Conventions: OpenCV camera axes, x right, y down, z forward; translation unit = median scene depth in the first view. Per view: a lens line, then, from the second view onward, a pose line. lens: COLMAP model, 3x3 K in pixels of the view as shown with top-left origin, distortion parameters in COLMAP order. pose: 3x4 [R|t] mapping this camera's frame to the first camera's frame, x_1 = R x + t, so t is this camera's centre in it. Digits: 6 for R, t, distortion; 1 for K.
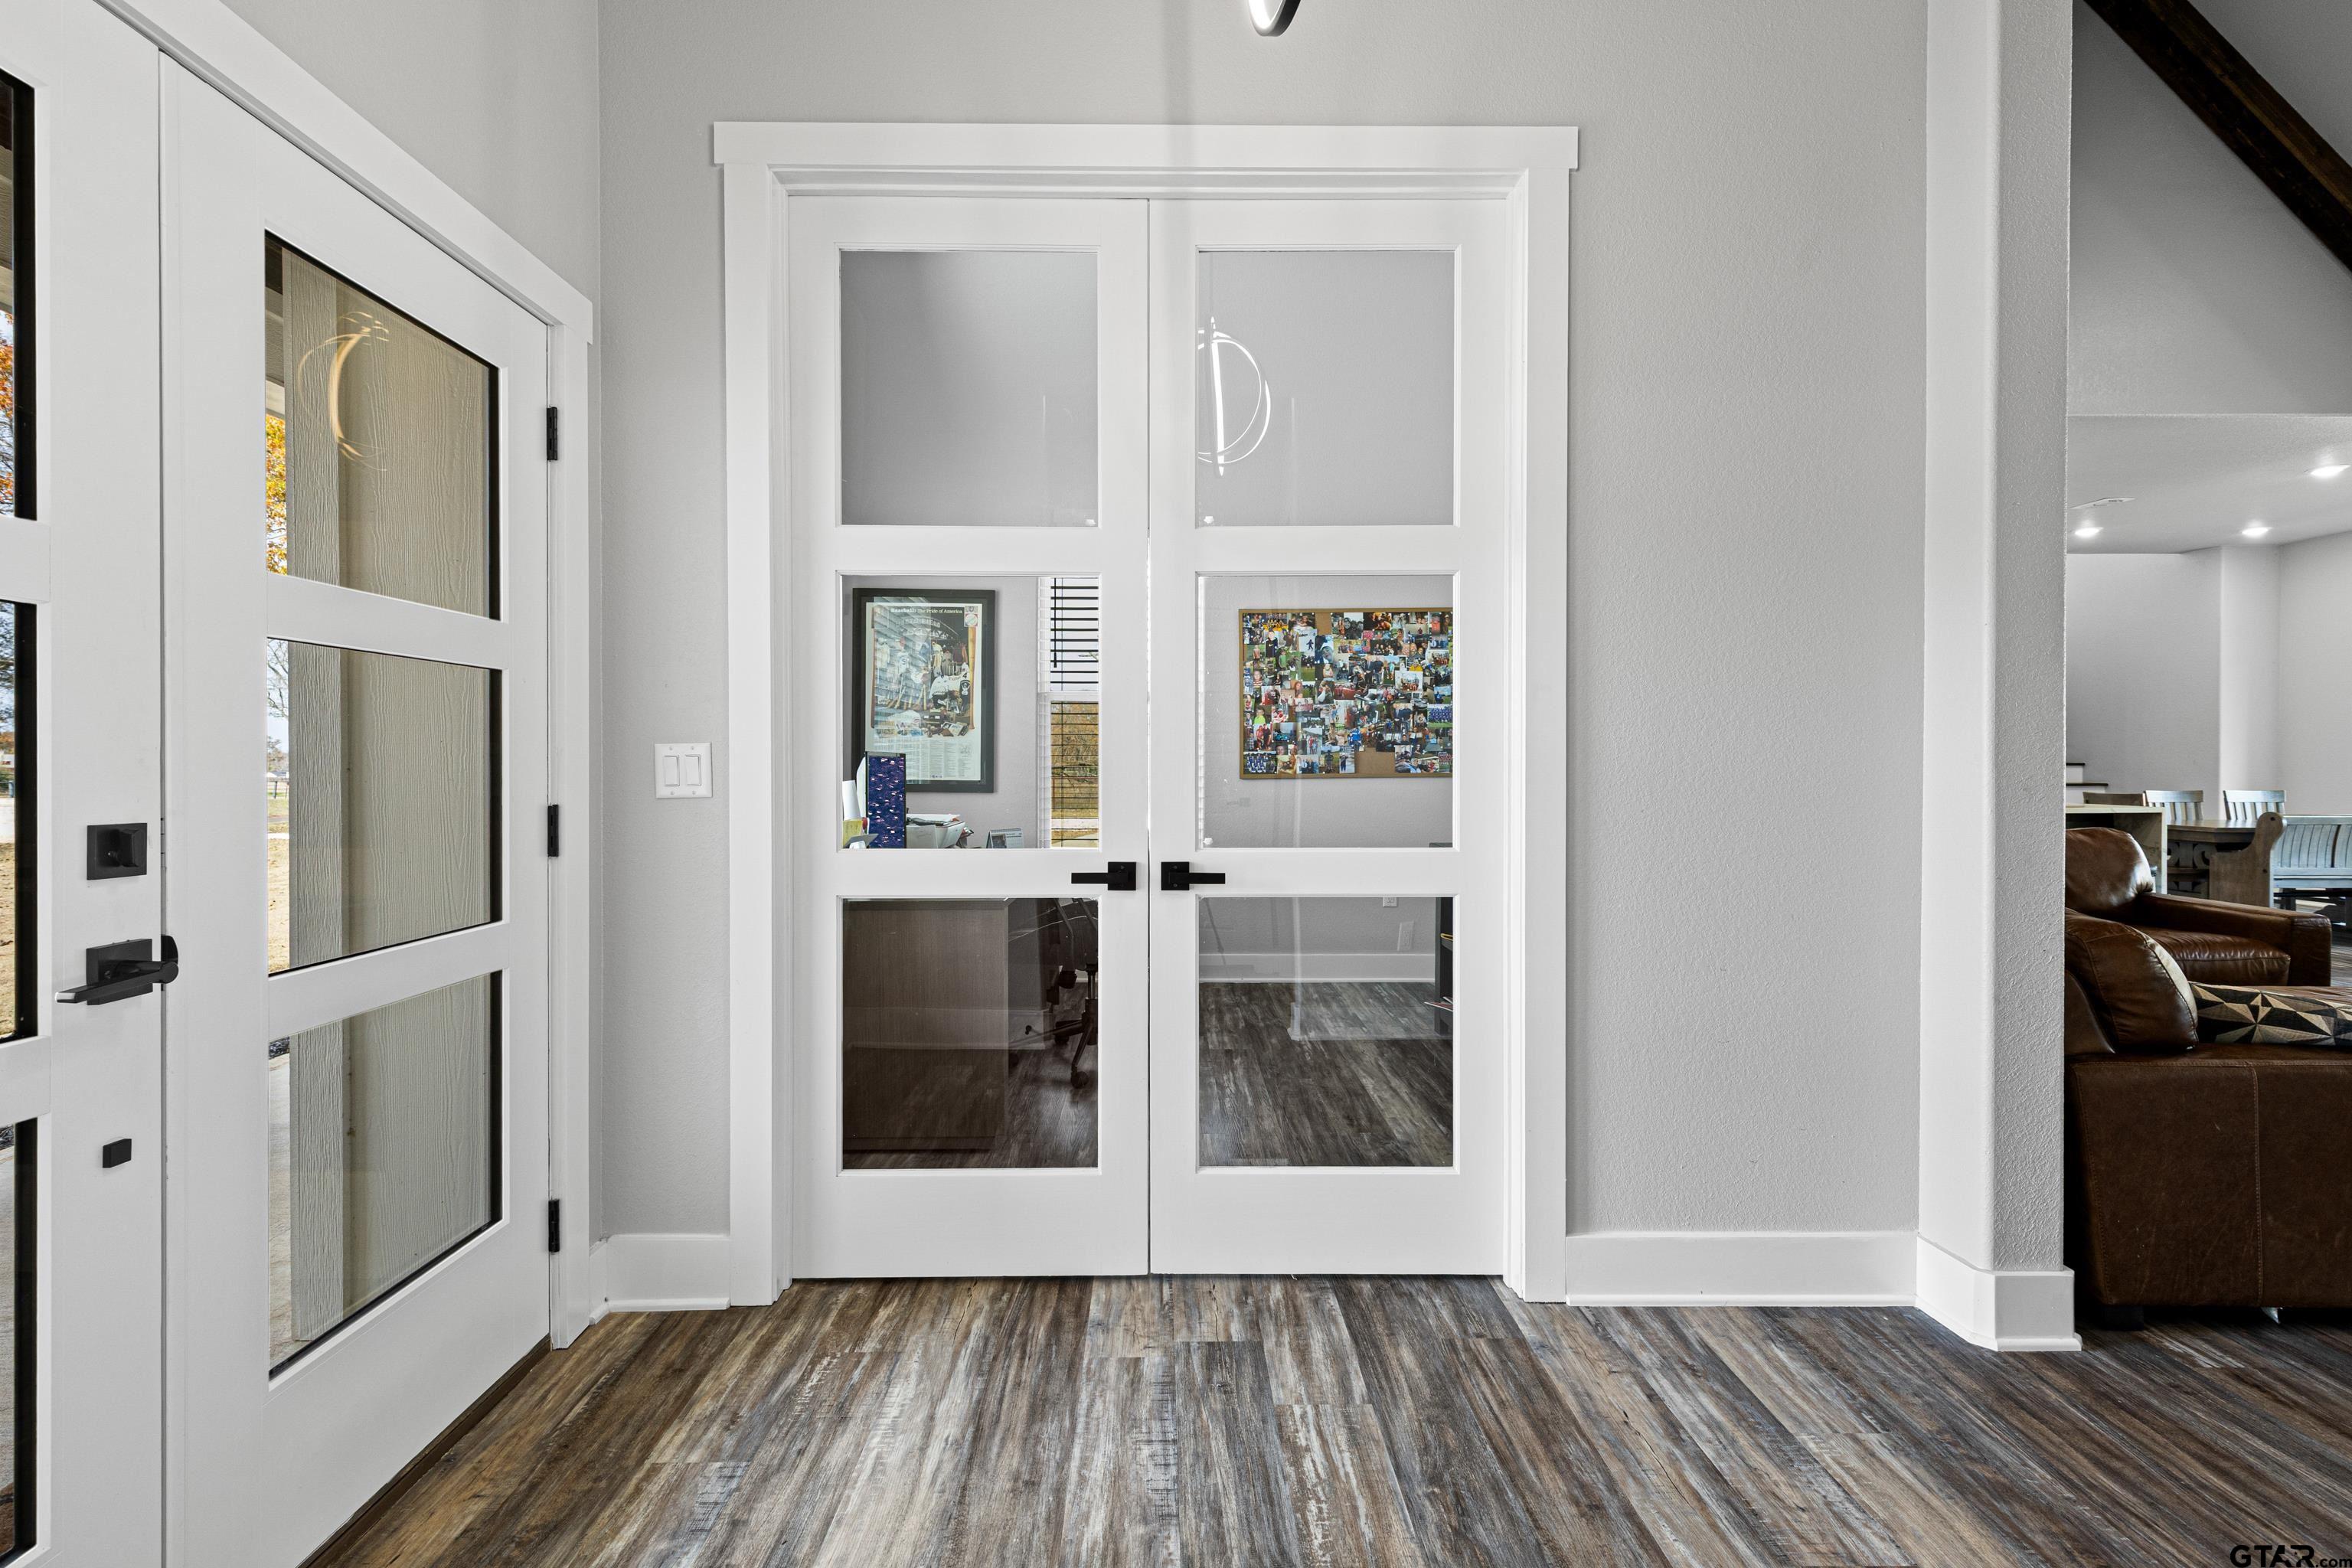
lens RADIAL K [[1082.5, 0, 1176.0], [0, 1082.5, 784.0], [0, 0, 1]] dist [0.020631, 0.000531]
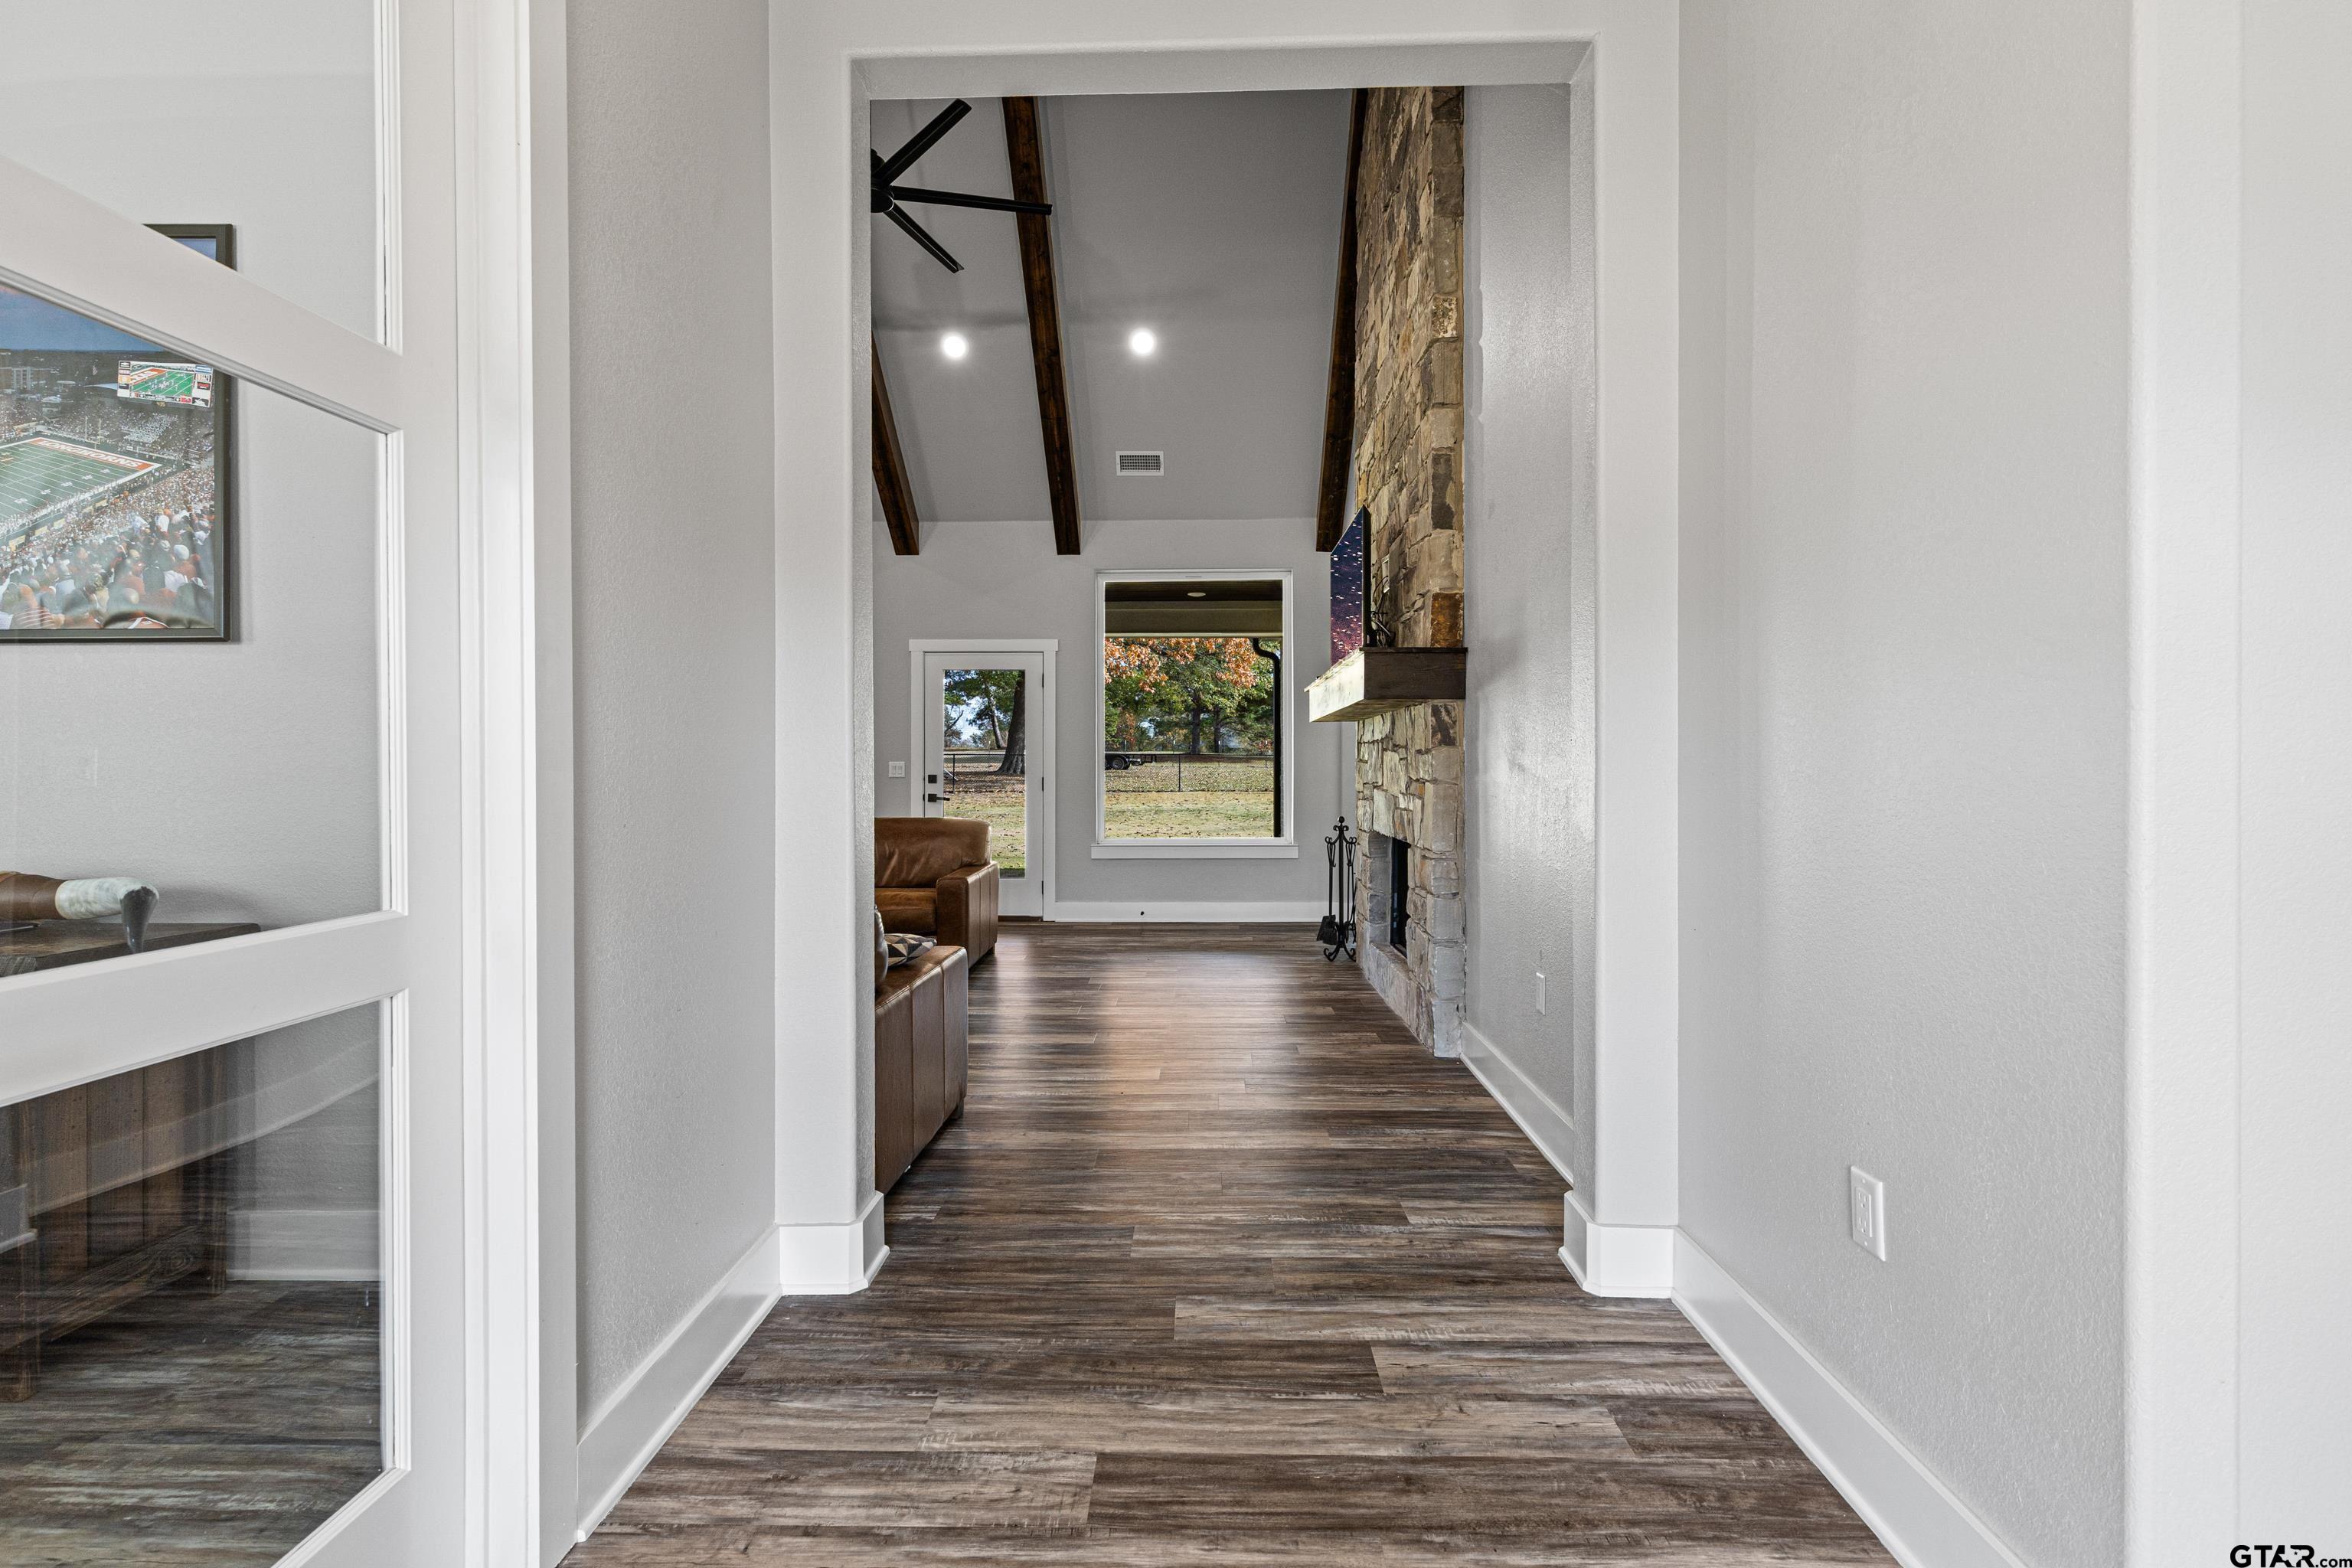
lens RADIAL K [[1082.5, 0, 1176.0], [0, 1082.5, 784.0], [0, 0, 1]] dist [0.020631, 0.000531]
pose [[0.035197, -0.016140, 0.999250, -0.363334], [0.011866, 0.999806, 0.015731, -0.011401], [-0.999310, 0.011304, 0.035382, 0.678701]]
